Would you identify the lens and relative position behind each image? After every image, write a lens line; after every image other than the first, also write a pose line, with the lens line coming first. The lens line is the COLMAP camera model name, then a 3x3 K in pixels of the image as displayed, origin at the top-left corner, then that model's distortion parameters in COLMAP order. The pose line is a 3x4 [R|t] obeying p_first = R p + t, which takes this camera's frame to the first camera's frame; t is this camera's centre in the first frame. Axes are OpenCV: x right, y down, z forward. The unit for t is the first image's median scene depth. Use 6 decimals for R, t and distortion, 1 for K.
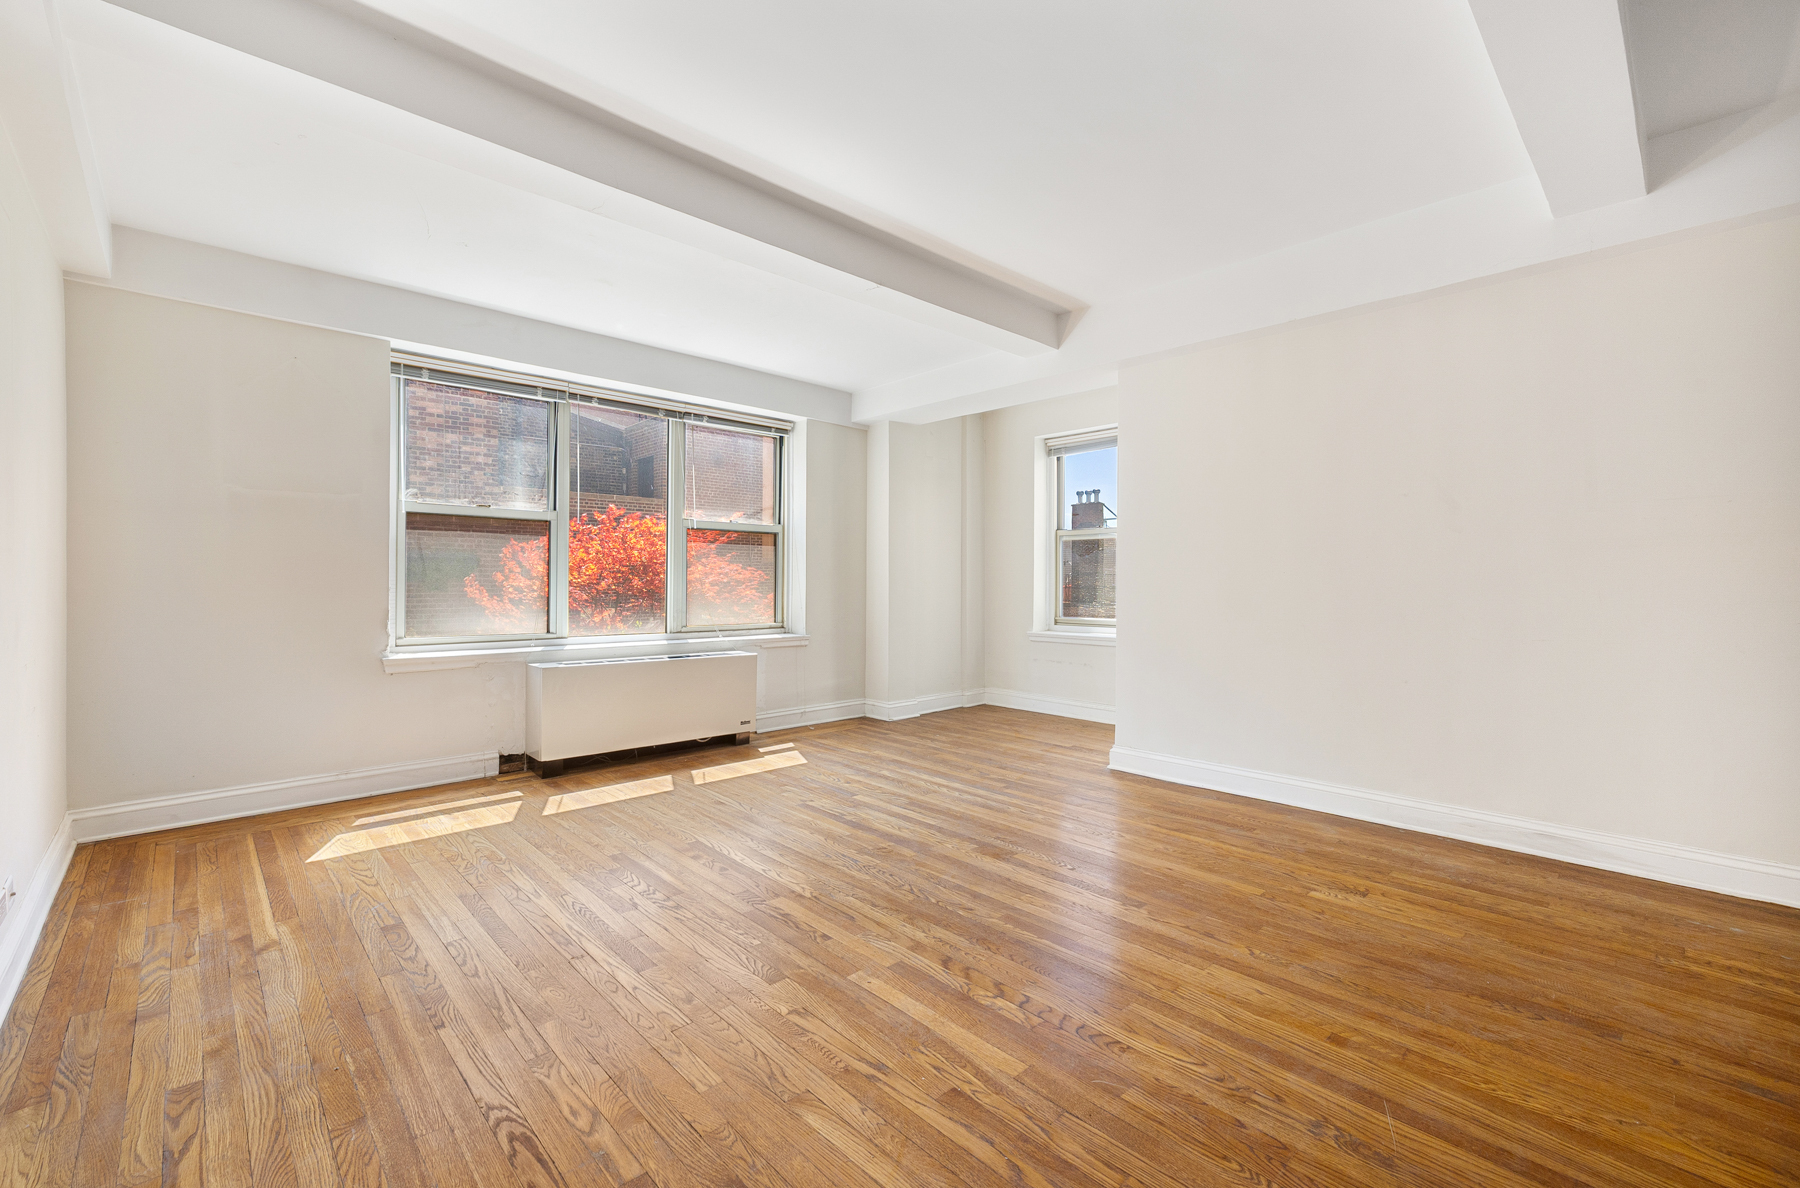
lens RADIAL K [[761.1, 0, 896.2], [0, 761.1, 585.6], [0, 0, 1]] dist [0.000594, 0.000285]
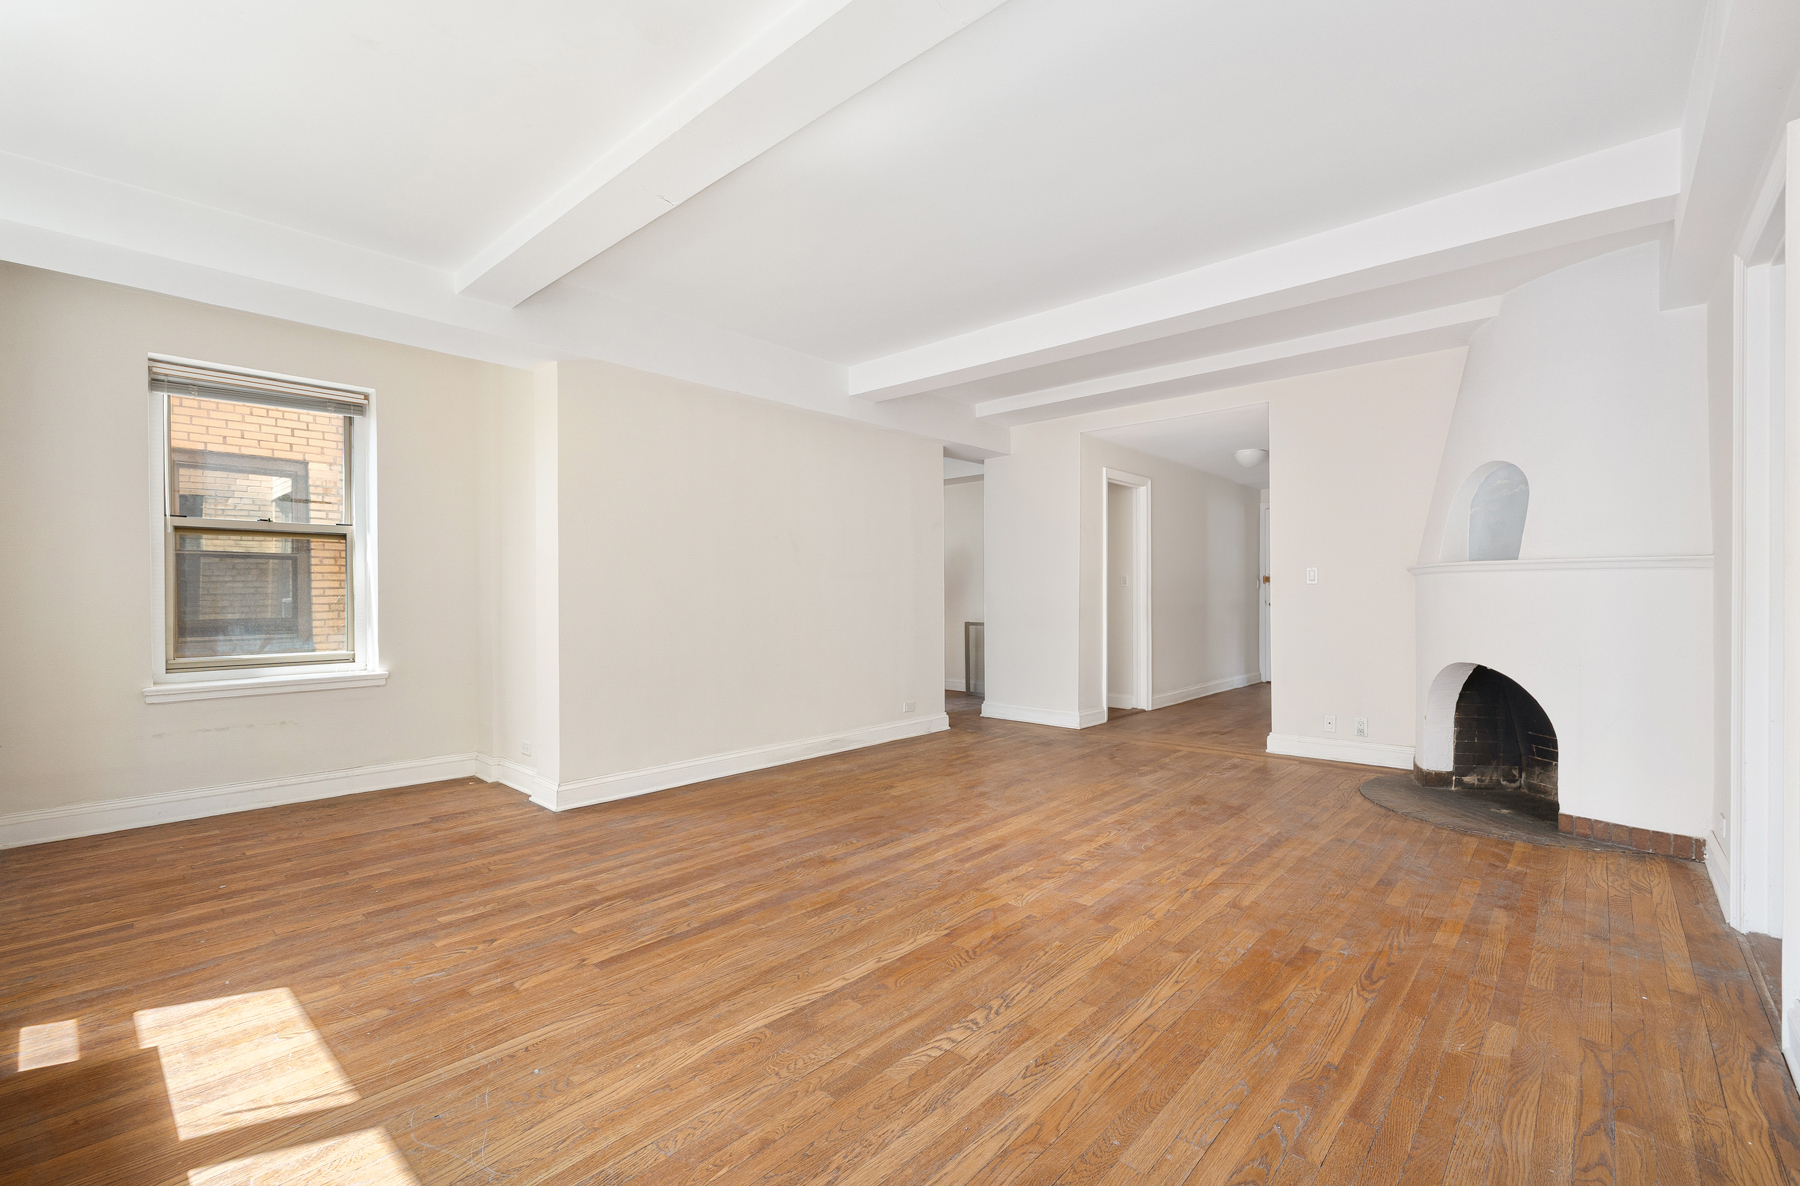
lens RADIAL K [[776.2, 0, 890.9], [0, 776.2, 600.8], [0, 0, 1]] dist [0.000023, 0.000089]
pose [[-0.075736, -0.010110, 0.997077, -0.847225], [0.010091, 0.999890, 0.010905, -0.012462], [-0.997077, 0.010887, -0.075626, 0.899856]]
